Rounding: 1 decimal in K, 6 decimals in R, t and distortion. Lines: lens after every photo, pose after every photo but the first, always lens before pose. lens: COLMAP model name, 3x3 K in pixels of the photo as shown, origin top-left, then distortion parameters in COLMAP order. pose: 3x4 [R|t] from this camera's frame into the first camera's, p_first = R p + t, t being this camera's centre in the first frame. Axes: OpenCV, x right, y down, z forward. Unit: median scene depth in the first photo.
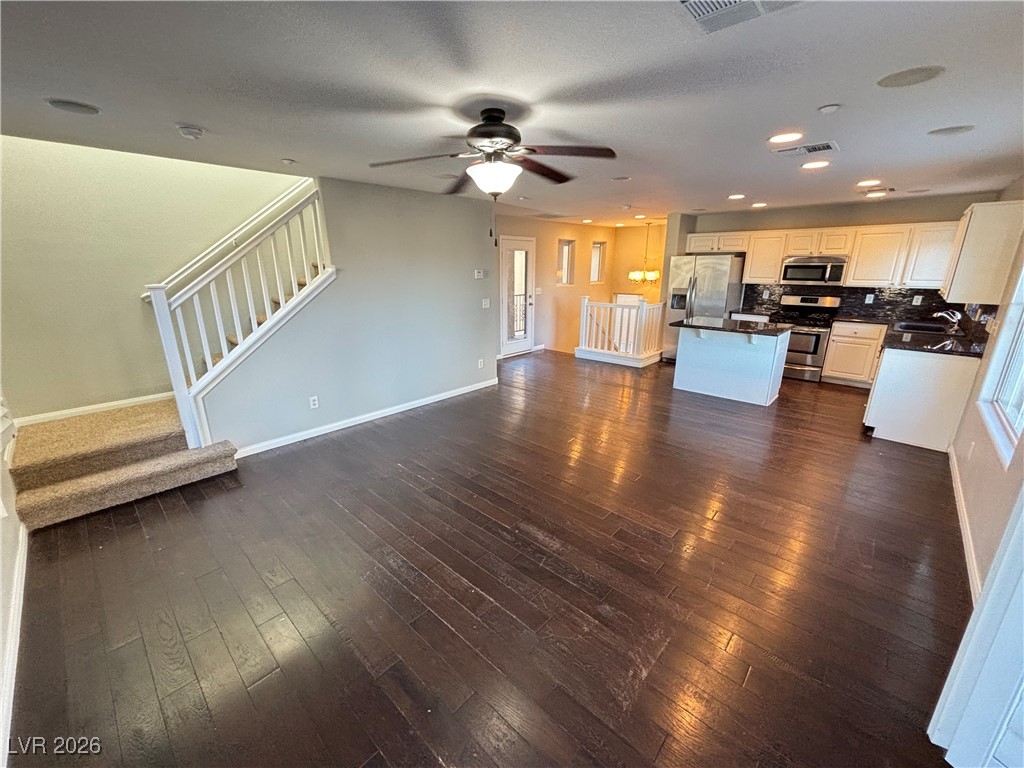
lens RADIAL K [[412.0, 0, 513.0], [0, 412.0, 385.3], [0, 0, 1]] dist [-0.003187, 0.001574]
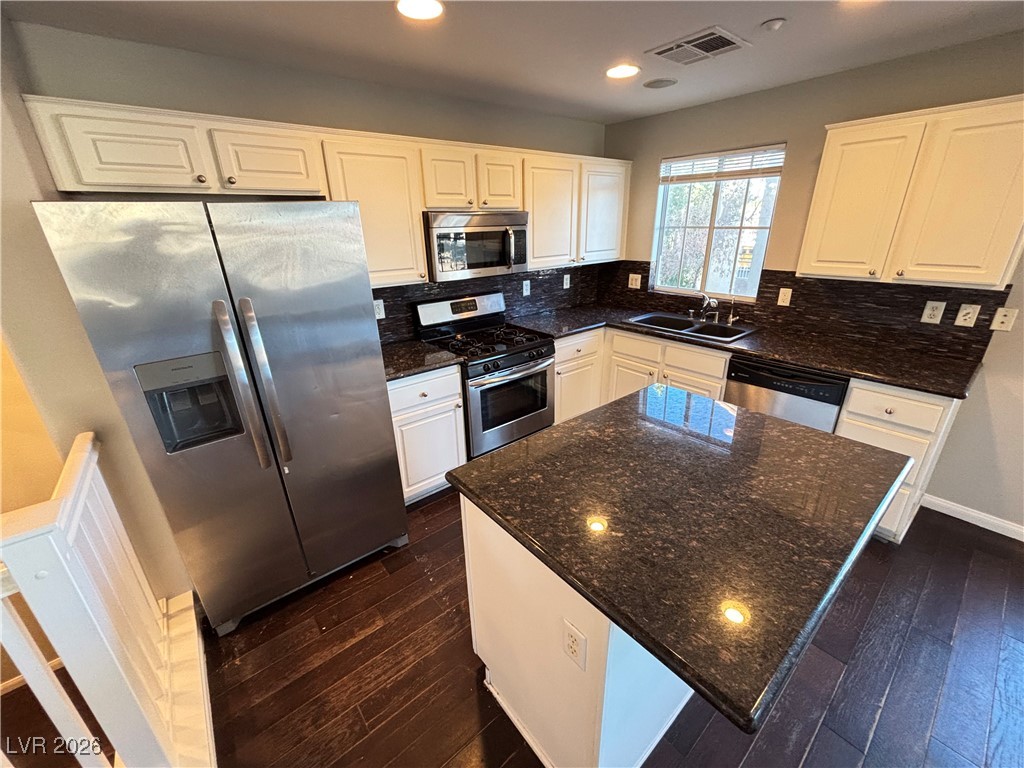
lens RADIAL K [[412.0, 0, 515.6], [0, 412.0, 384.2], [0, 0, 1]] dist [-0.003187, 0.001574]
pose [[0.139421, -0.357674, 0.923380, 0.259878], [0.303824, 0.902963, 0.303891, -0.267379], [-0.942472, 0.238176, 0.234562, 0.898120]]
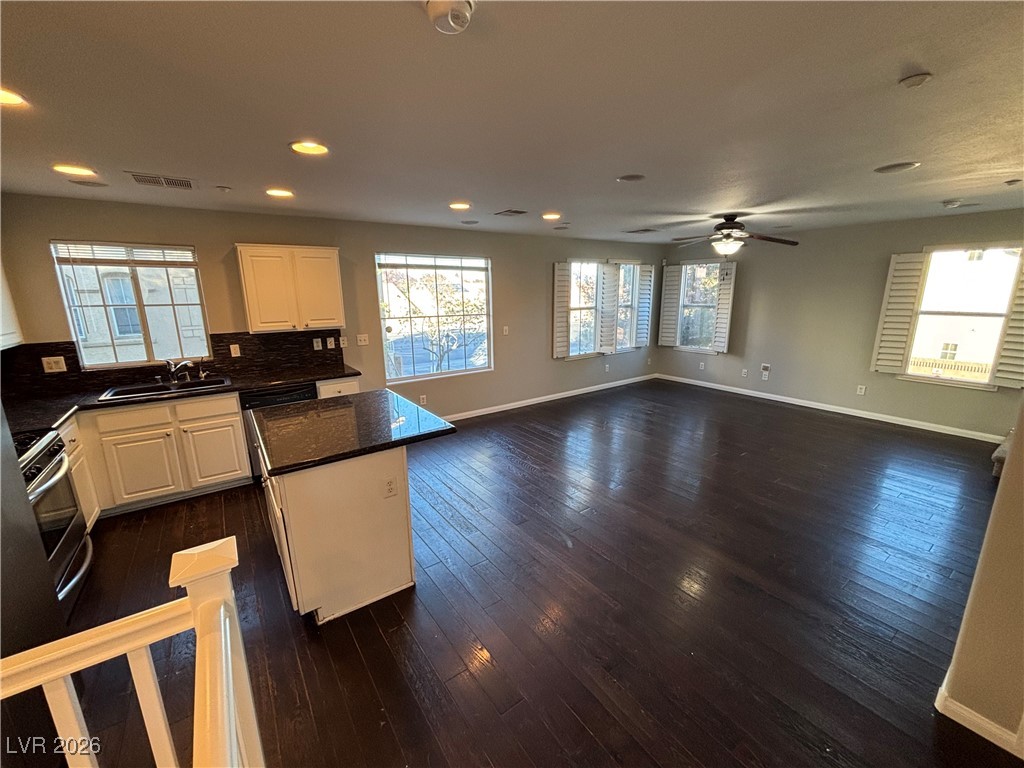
lens RADIAL K [[412.0, 0, 505.4], [0, 412.0, 385.3], [0, 0, 1]] dist [-0.003187, 0.001574]
pose [[-0.976845, -0.033255, 0.211347, 0.204658], [0.075988, 0.869510, 0.488034, -0.364304], [-0.199998, 0.492794, -0.846850, 1.201462]]
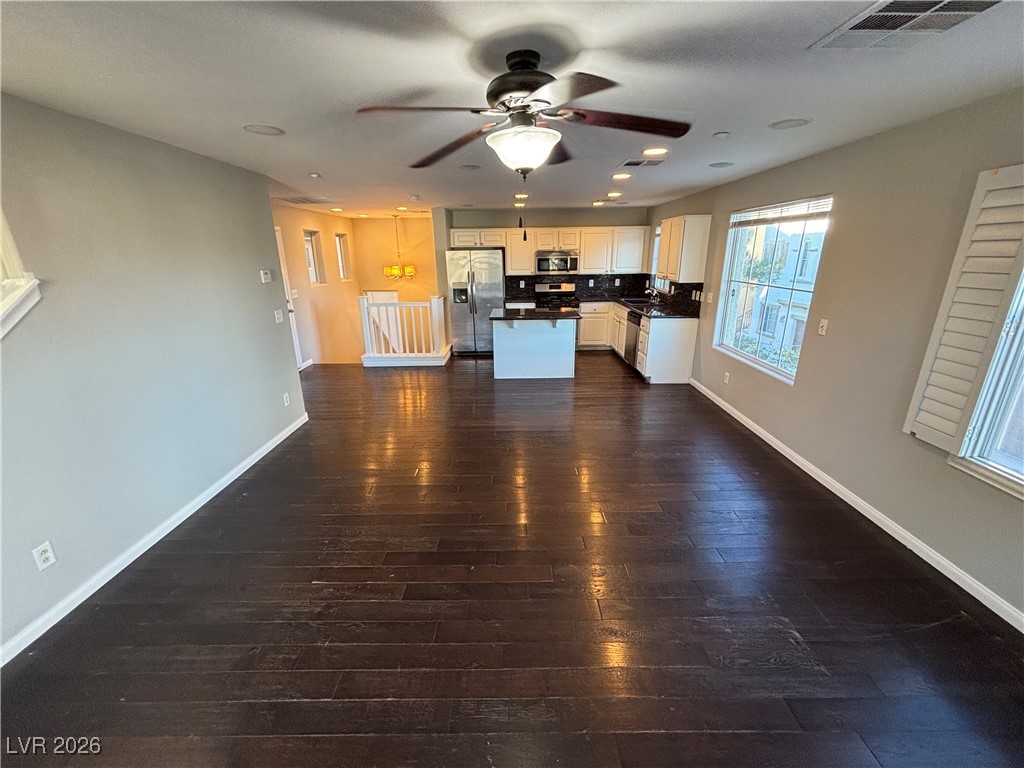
lens RADIAL K [[412.0, 0, 513.6], [0, 412.0, 384.8], [0, 0, 1]] dist [-0.003187, 0.001574]
pose [[0.731899, -0.210181, 0.648188, -0.240297], [0.201352, 0.975472, 0.088950, -0.058996], [-0.650985, 0.065412, 0.756267, 0.180992]]
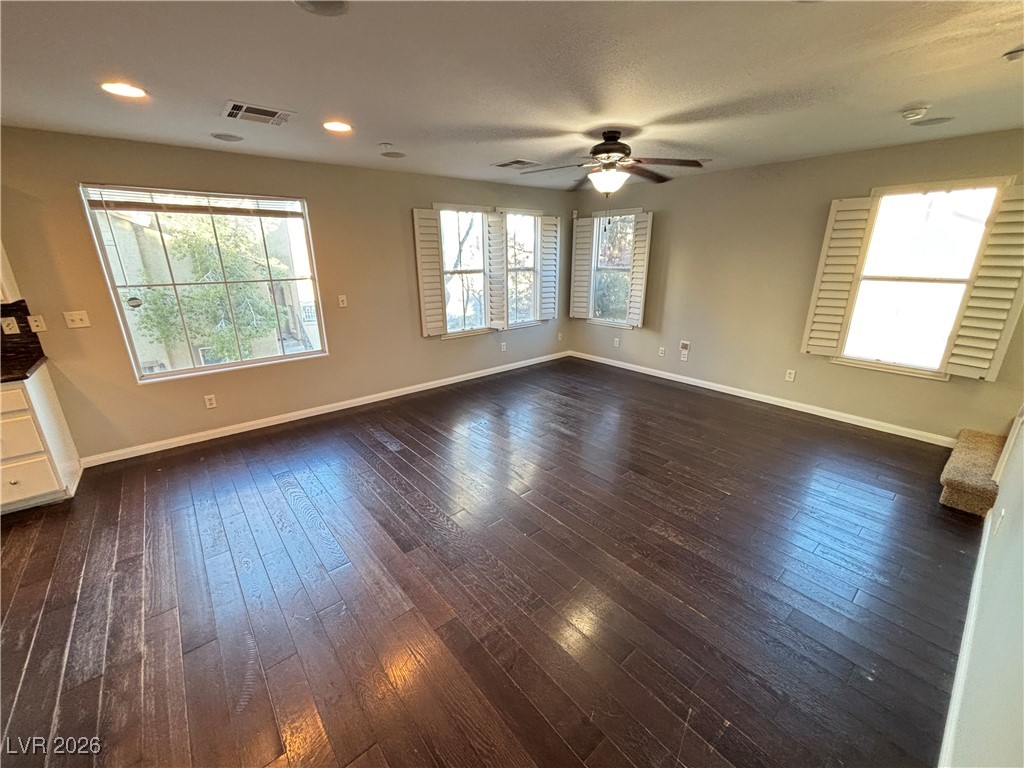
lens RADIAL K [[412.0, 0, 507.6], [0, 412.0, 384.7], [0, 0, 1]] dist [-0.003187, 0.001574]
pose [[-0.990683, -0.030982, 0.132617, 0.028315], [0.049433, 0.825562, 0.562142, -0.274535], [-0.126900, 0.563460, -0.816339, 0.950110]]
